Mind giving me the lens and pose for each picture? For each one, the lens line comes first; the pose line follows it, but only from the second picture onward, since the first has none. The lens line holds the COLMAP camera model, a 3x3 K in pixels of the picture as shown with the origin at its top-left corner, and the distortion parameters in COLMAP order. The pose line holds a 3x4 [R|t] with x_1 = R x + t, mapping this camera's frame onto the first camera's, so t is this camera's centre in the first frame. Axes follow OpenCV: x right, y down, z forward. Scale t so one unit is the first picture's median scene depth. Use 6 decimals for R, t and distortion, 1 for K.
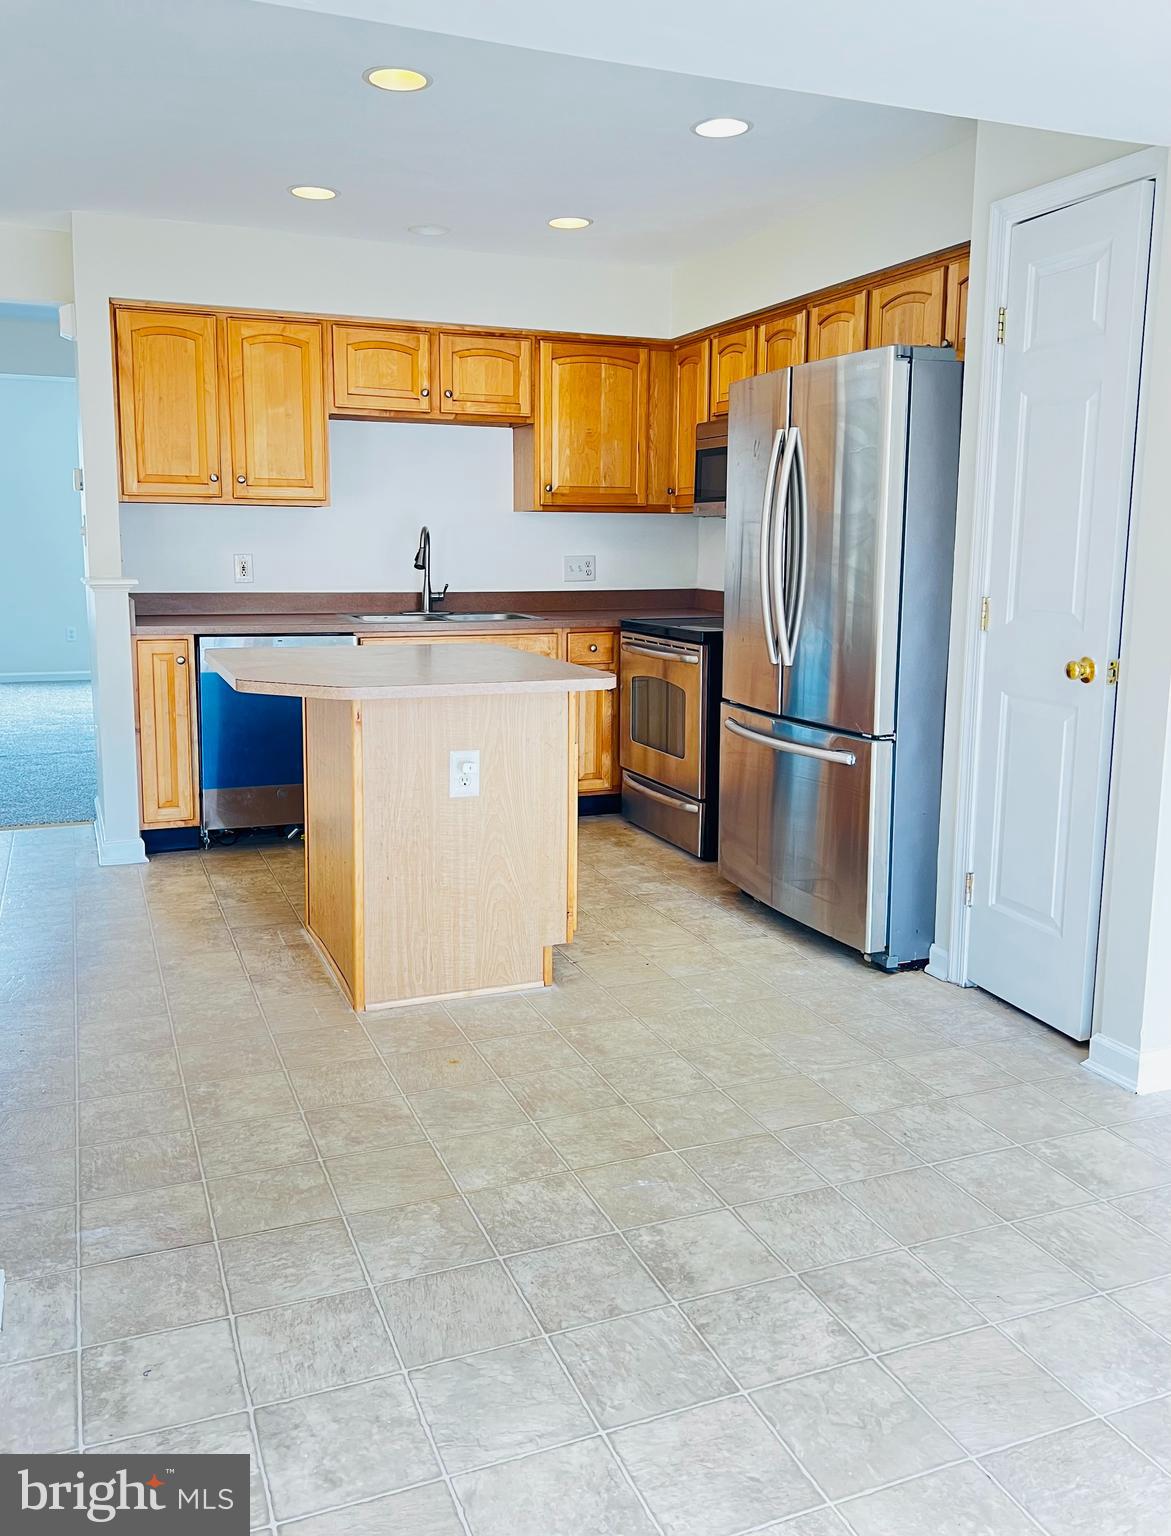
lens RADIAL K [[1244.2, 0, 570.9], [0, 1244.2, 763.1], [0, 0, 1]] dist [0.058530, -0.047642]
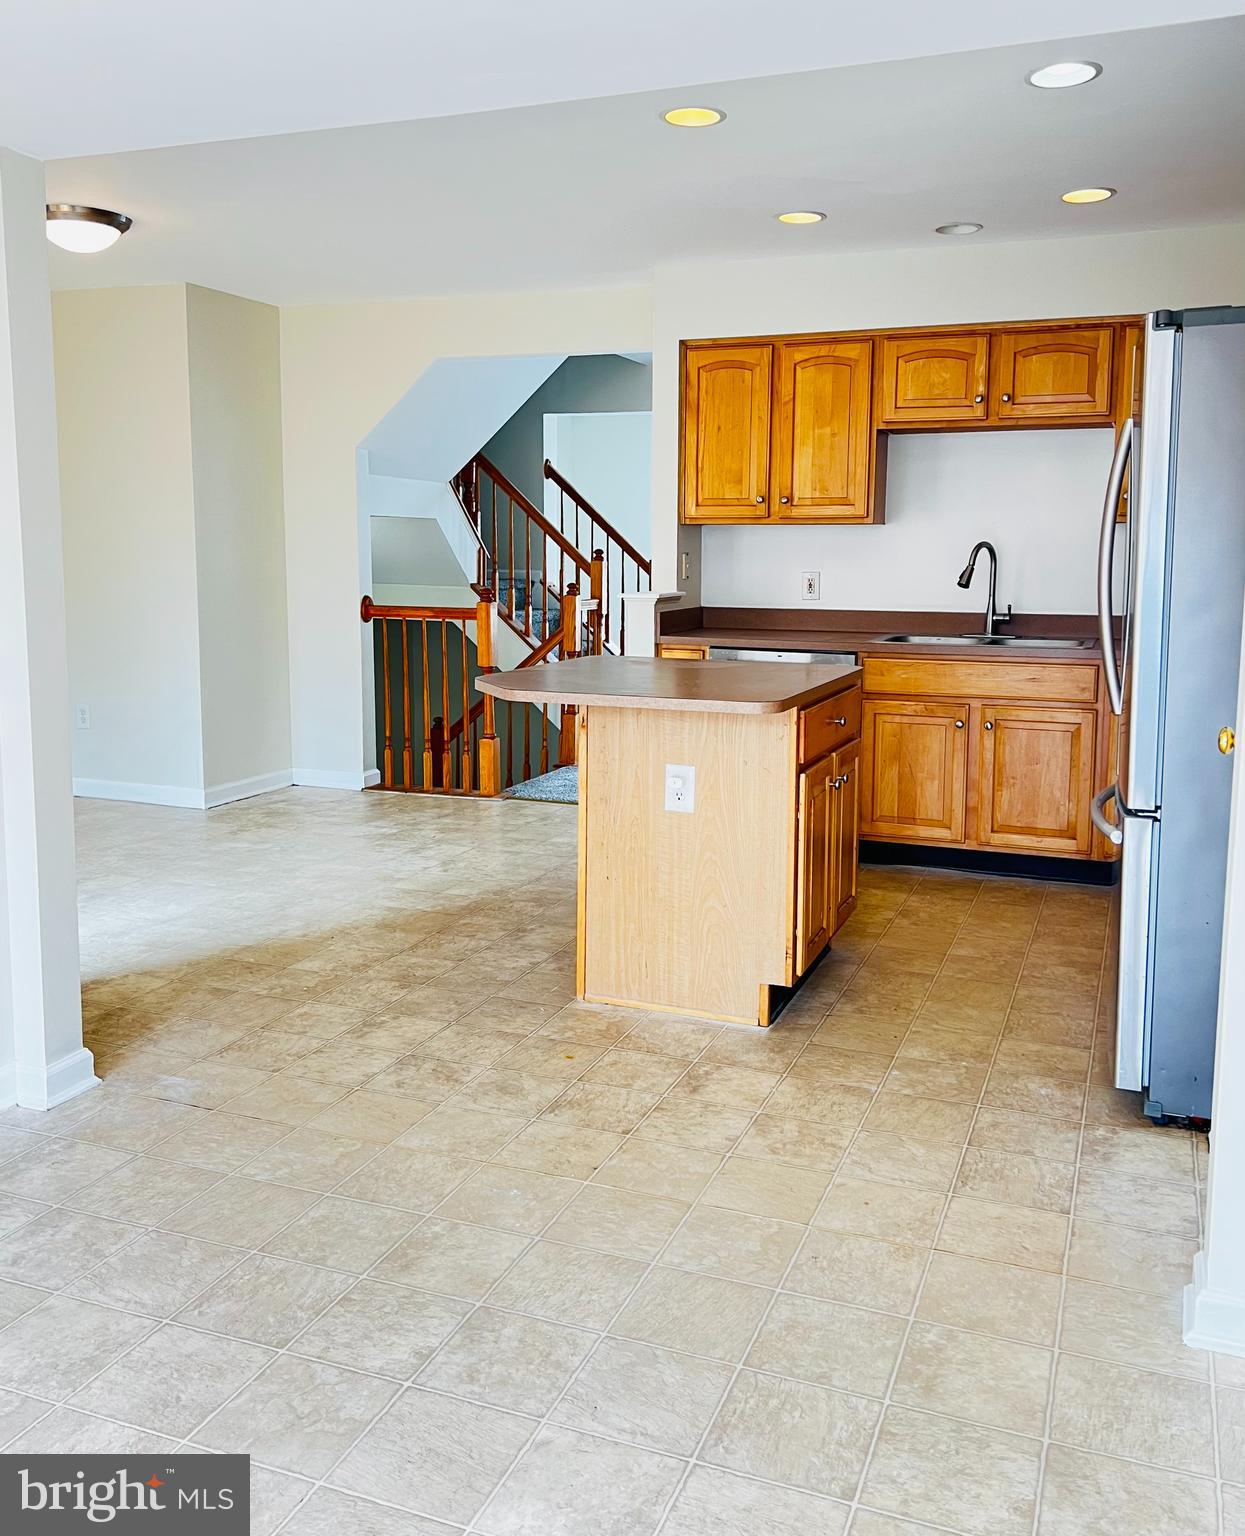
lens RADIAL K [[1327.4, 0, 636.5], [0, 1327.4, 758.6], [0, 0, 1]] dist [0.066867, -0.078711]
pose [[0.728888, 0.106648, -0.676275, 0.598955], [-0.127026, 0.991708, 0.019483, -0.031137], [0.672746, 0.071703, 0.736391, 0.186311]]
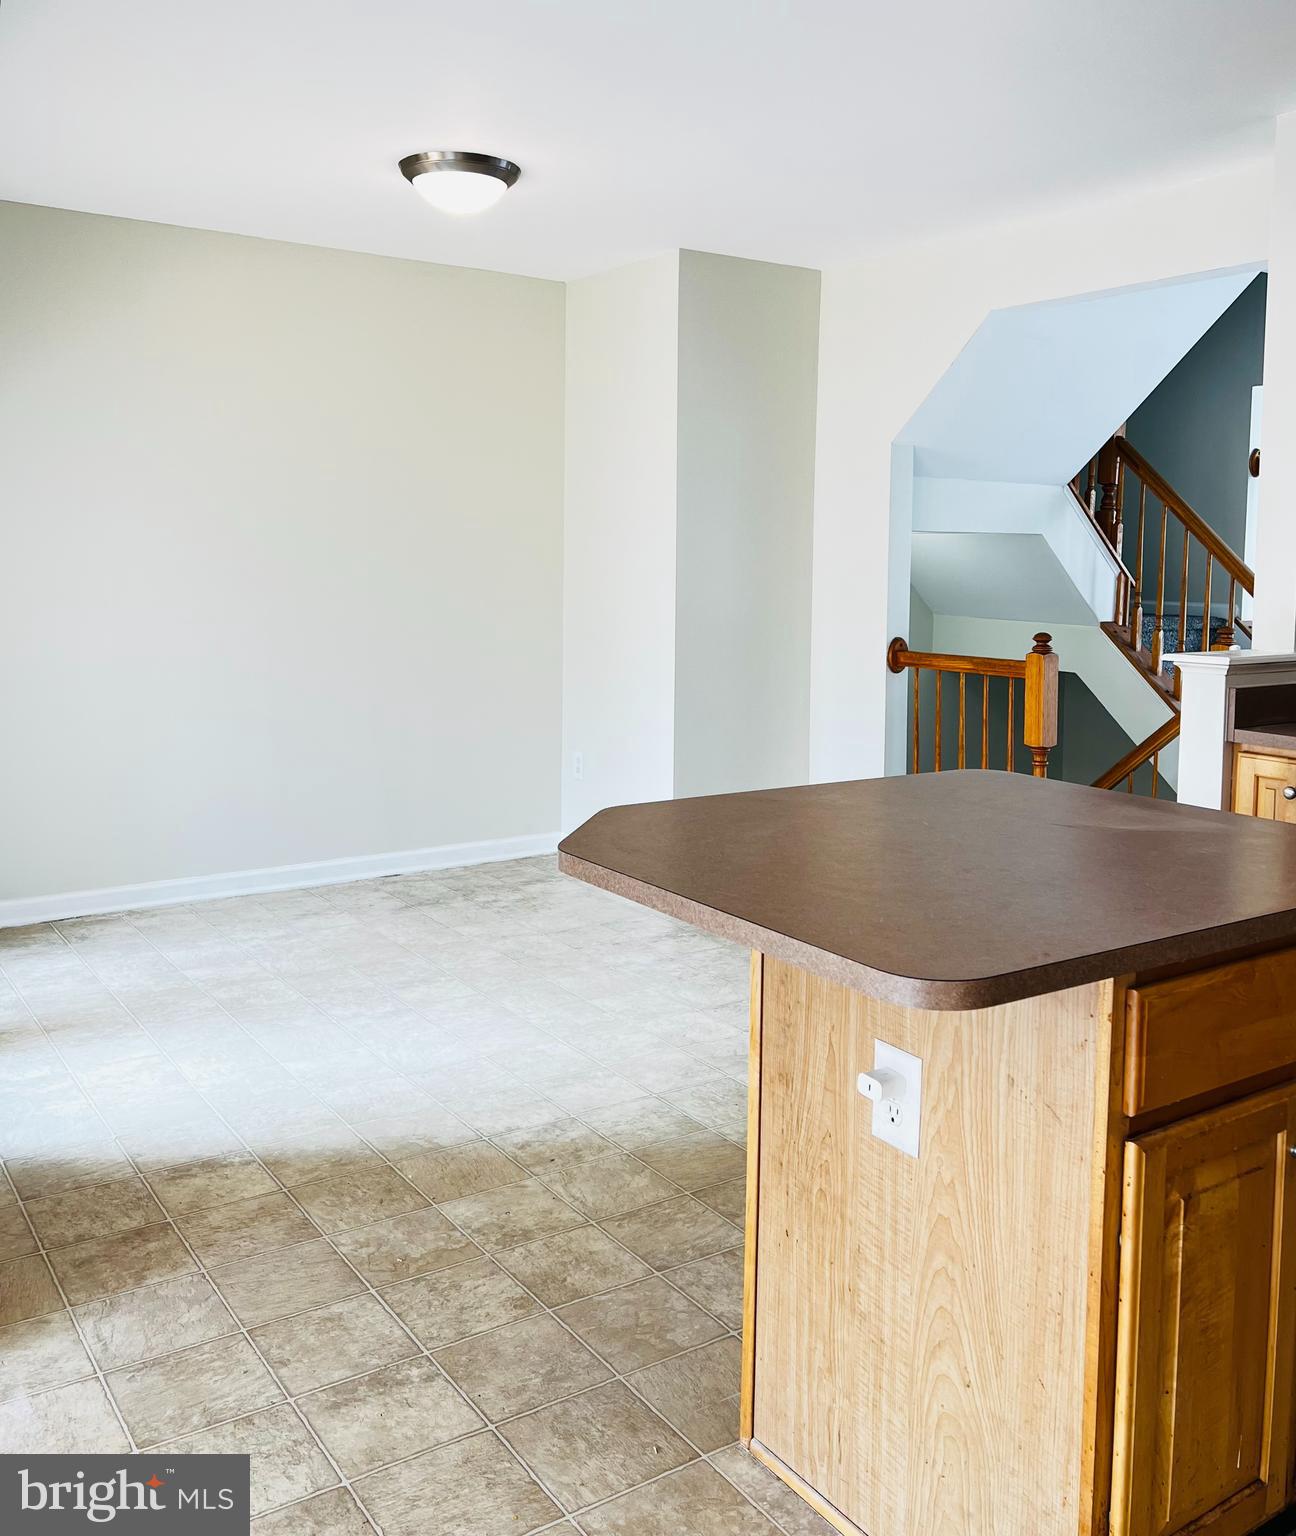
lens RADIAL K [[1379.8, 0, 643.7], [0, 1379.8, 704.5], [0, 0, 1]] dist [0.012702, -0.011723]
pose [[0.205902, 0.098227, -0.973630, 0.377636], [-0.186803, 0.980598, 0.059425, -0.146436], [0.960577, 0.169642, 0.220257, 0.759285]]
